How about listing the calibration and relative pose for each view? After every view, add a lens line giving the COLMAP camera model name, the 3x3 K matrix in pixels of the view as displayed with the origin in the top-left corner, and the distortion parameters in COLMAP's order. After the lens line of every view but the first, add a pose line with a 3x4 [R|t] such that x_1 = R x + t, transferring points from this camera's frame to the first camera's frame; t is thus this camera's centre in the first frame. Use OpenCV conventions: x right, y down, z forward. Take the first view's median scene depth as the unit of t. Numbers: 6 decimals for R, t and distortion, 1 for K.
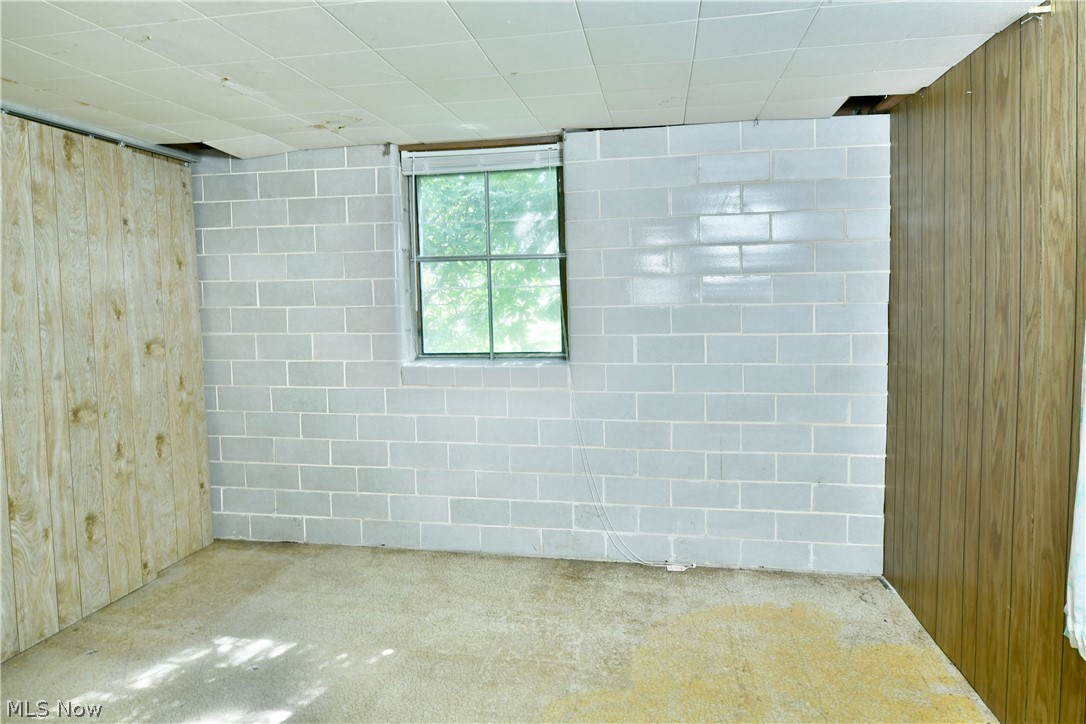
lens RADIAL K [[672.7, 0, 545.5], [0, 672.7, 339.1], [0, 0, 1]] dist [-0.006643, -0.004320]
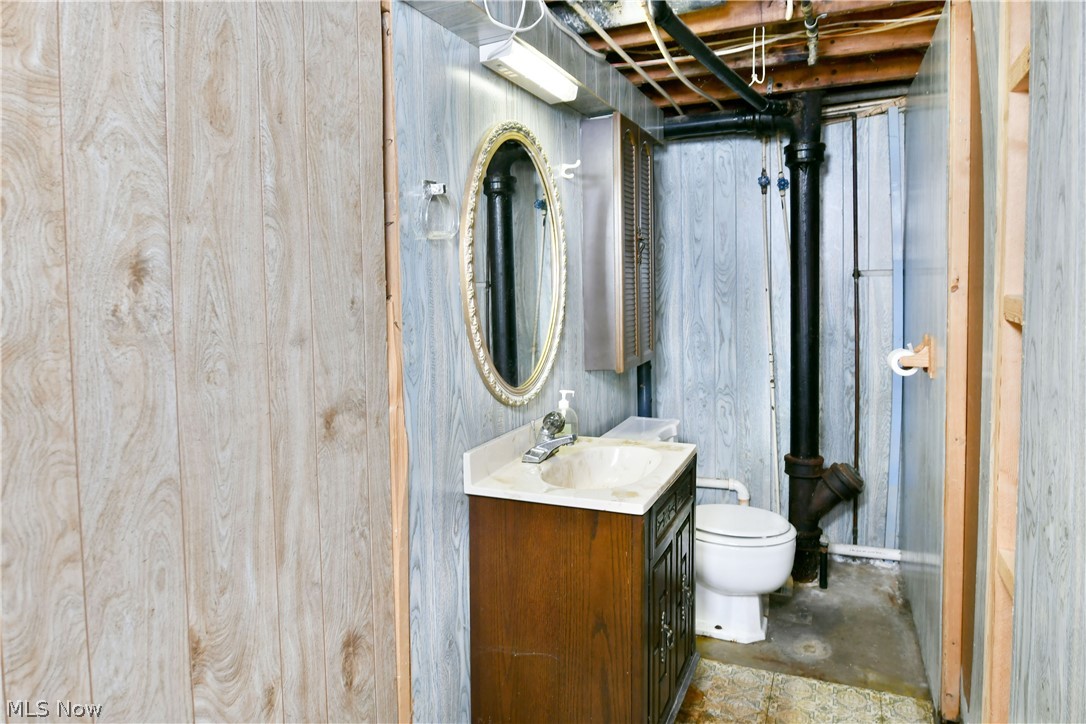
lens RADIAL K [[680.0, 0, 543.5], [0, 680.0, 314.4], [0, 0, 1]] dist [-0.018680, -0.000553]
pose [[0.967653, 0.016464, -0.251747, -0.411682], [-0.016688, 0.999860, 0.001245, 0.033326], [0.251732, 0.002996, 0.967792, 0.544910]]
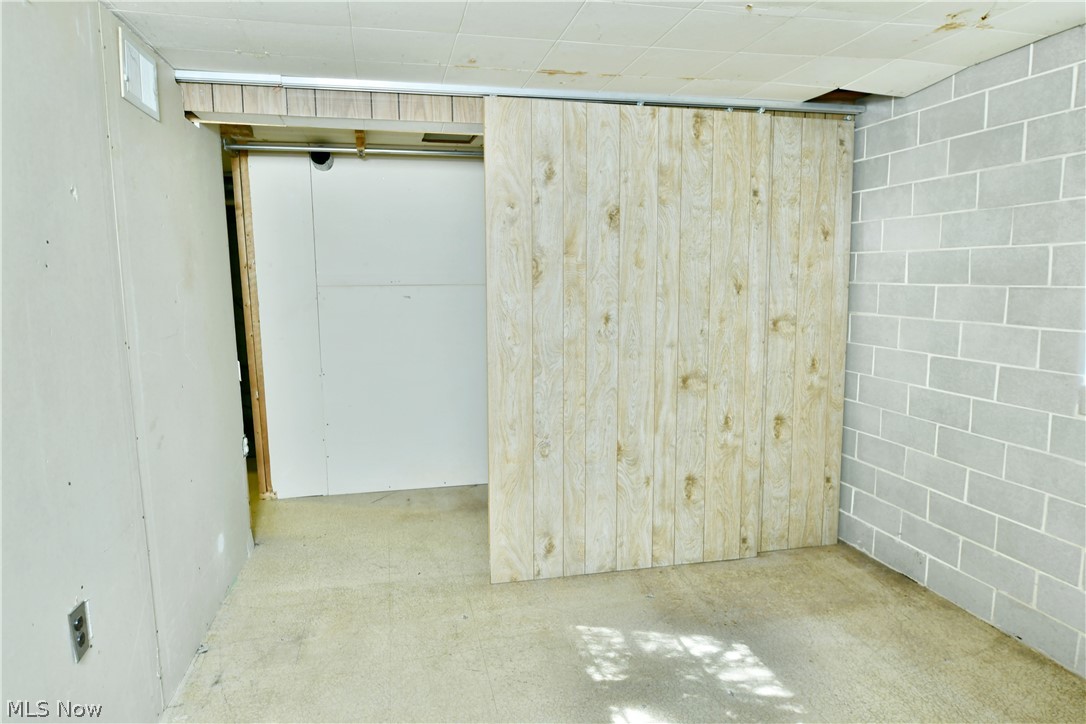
lens RADIAL K [[679.8, 0, 544.7], [0, 679.8, 373.2], [0, 0, 1]] dist [-0.006990, -0.002838]
pose [[0.392498, 0.140878, -0.908900, 0.184830], [-0.056345, 0.990027, 0.129121, -0.026599], [0.918026, 0.000532, 0.396521, 0.333846]]
